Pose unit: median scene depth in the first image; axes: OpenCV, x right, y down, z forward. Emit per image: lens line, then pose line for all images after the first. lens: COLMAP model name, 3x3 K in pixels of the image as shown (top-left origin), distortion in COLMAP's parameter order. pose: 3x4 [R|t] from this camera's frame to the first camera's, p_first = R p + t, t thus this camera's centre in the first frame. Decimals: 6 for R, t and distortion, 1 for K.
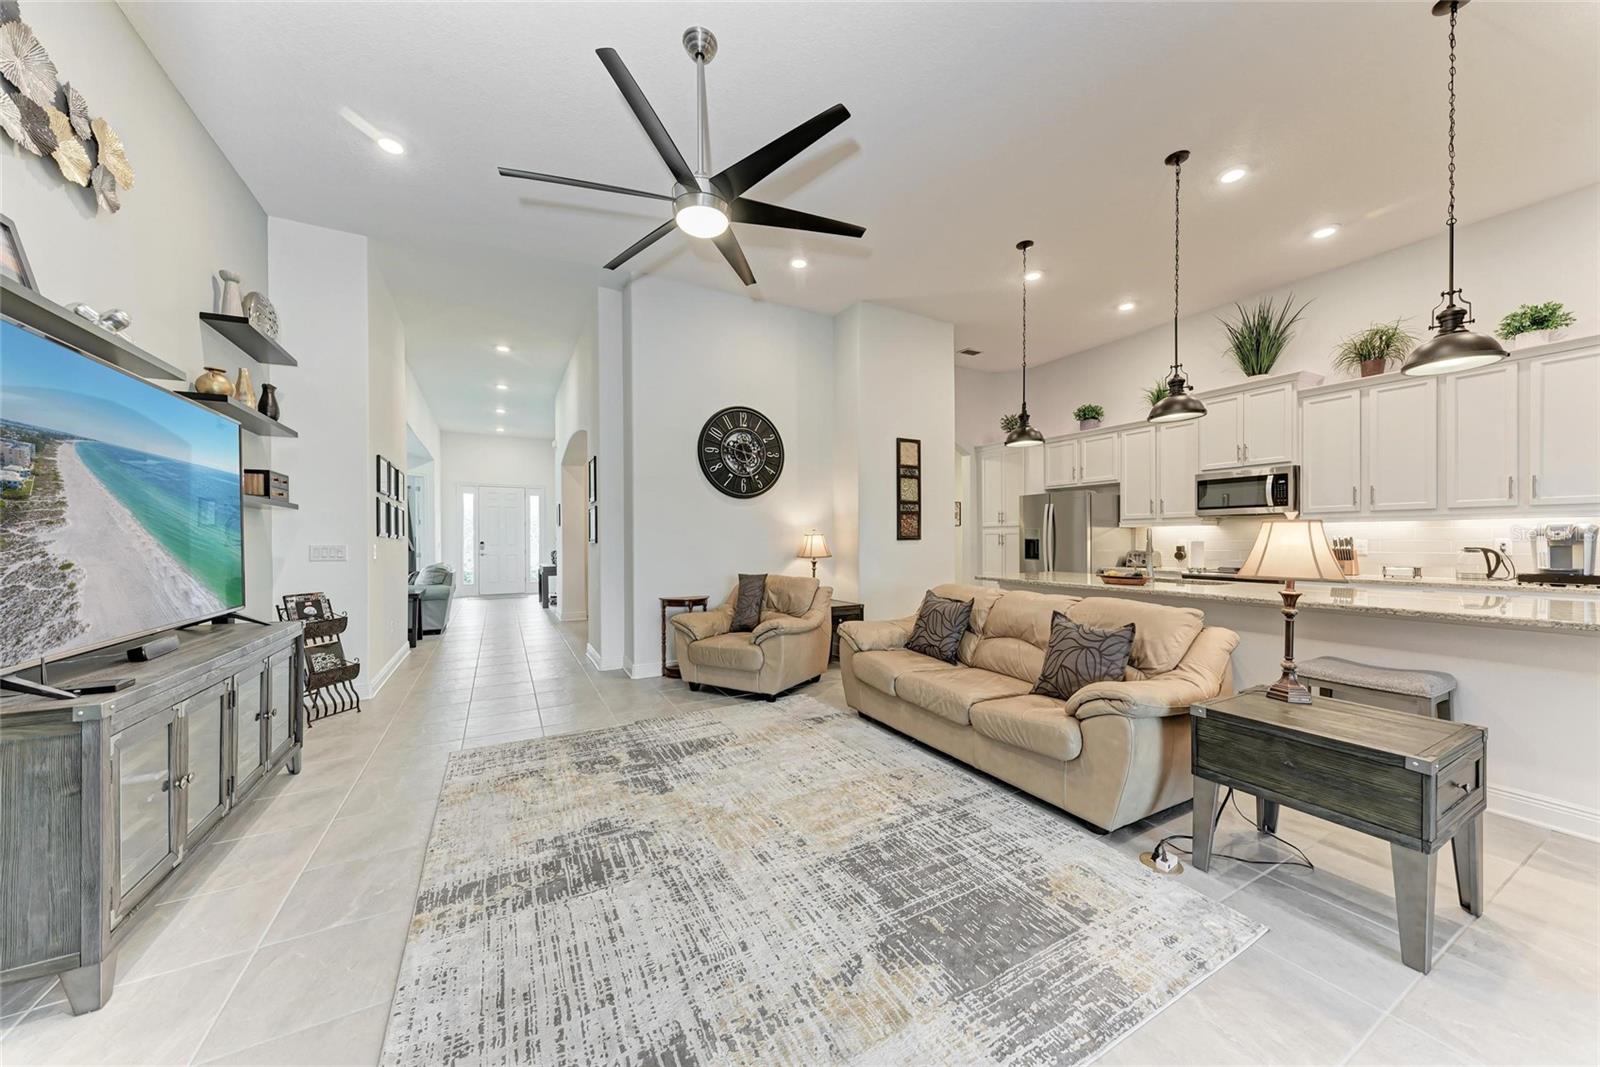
lens RADIAL K [[546.6, 0, 806.5], [0, 546.6, 540.9], [0, 0, 1]] dist [0.017204, -0.004461]
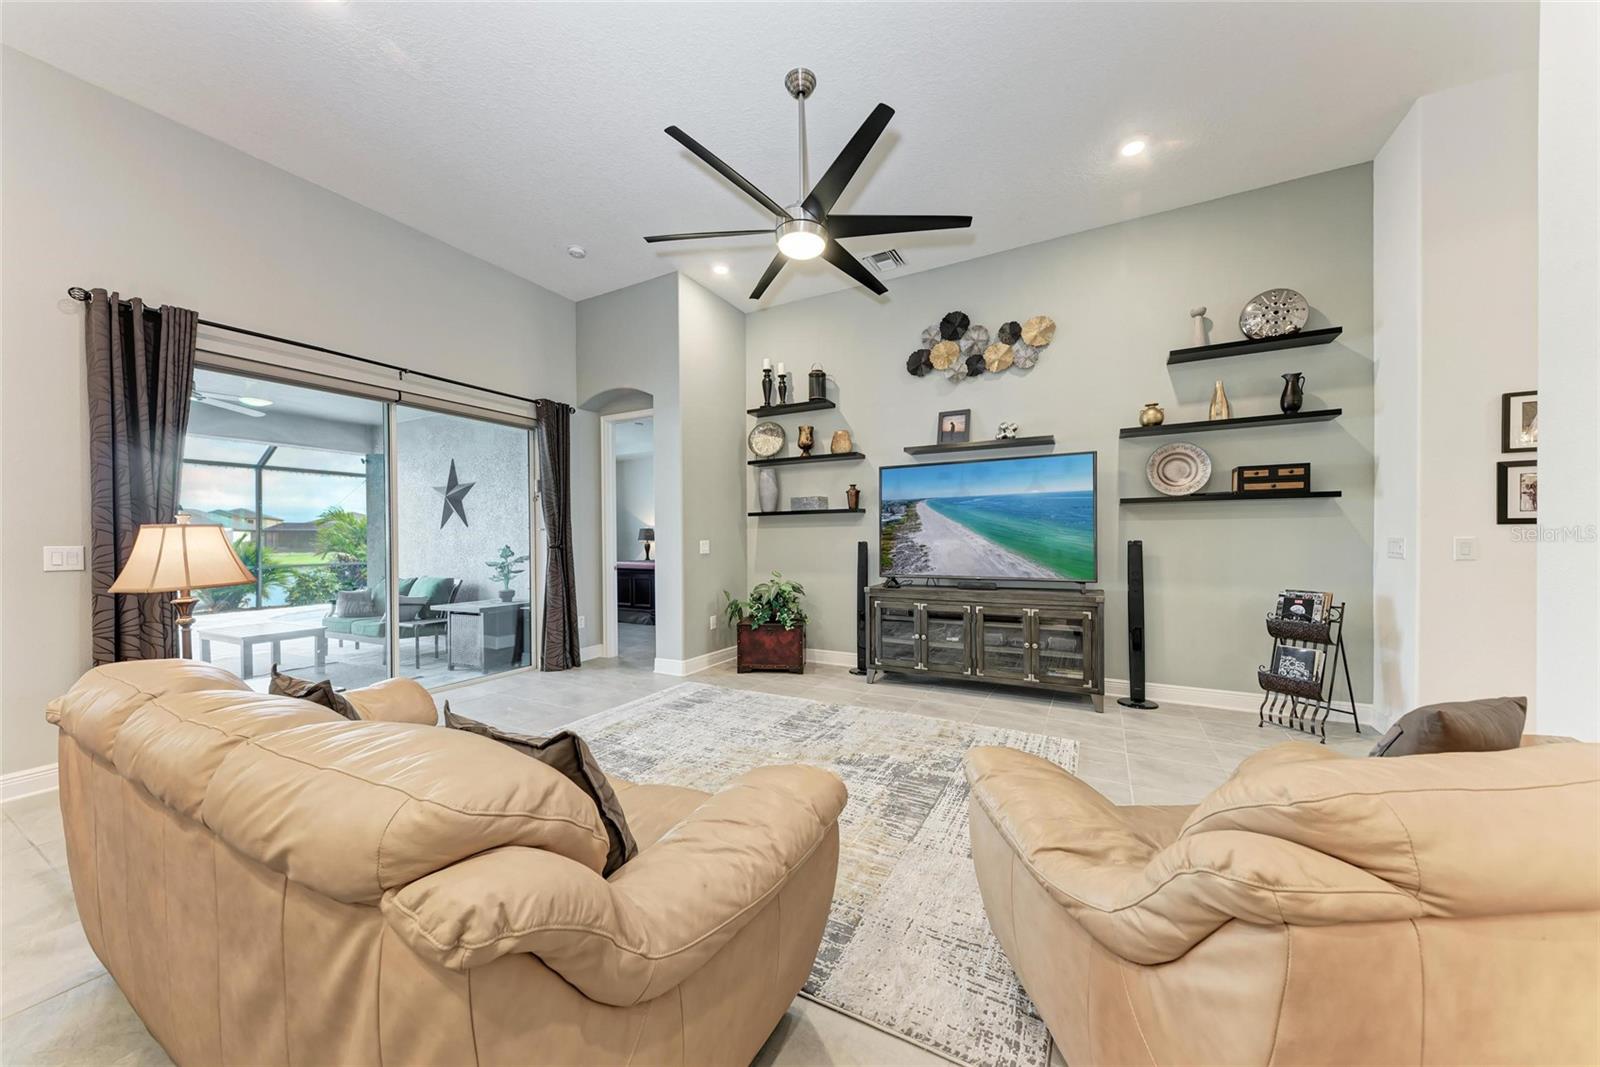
lens RADIAL K [[546.6, 0, 806.5], [0, 546.6, 540.9], [0, 0, 1]] dist [0.017204, -0.004461]
pose [[-0.842205, 0.011318, -0.539039, 0.463765], [0.011212, 0.999931, 0.003477, 0.001597], [0.539041, -0.003116, -0.842274, 2.244123]]
